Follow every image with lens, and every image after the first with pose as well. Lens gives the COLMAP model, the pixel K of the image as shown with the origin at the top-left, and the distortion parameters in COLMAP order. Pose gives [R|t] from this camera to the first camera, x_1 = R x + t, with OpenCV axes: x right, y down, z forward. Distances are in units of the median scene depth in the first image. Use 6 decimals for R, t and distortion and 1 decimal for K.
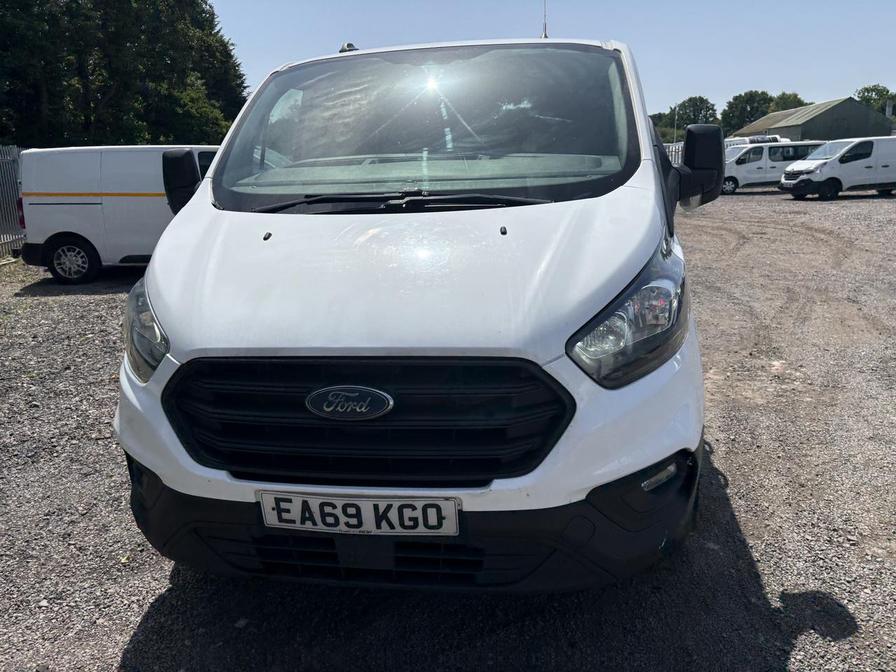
lens RADIAL K [[725.9, 0, 448.5], [0, 725.9, 337.2], [0, 0, 1]] dist [0.012720, -0.014127]
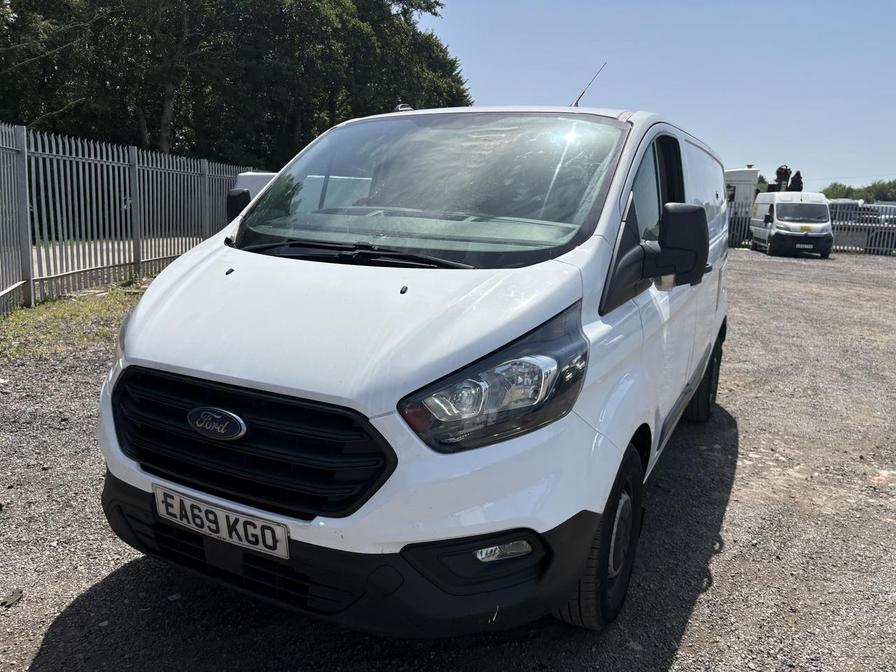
lens RADIAL K [[725.9, 0, 449.8], [0, 725.9, 334.3], [0, 0, 1]] dist [0.012720, -0.014127]
pose [[0.938431, 0.133200, -0.318755, 0.543963], [-0.148471, 0.988626, -0.023984, -0.073922], [0.311935, 0.069833, 0.947534, 0.009437]]
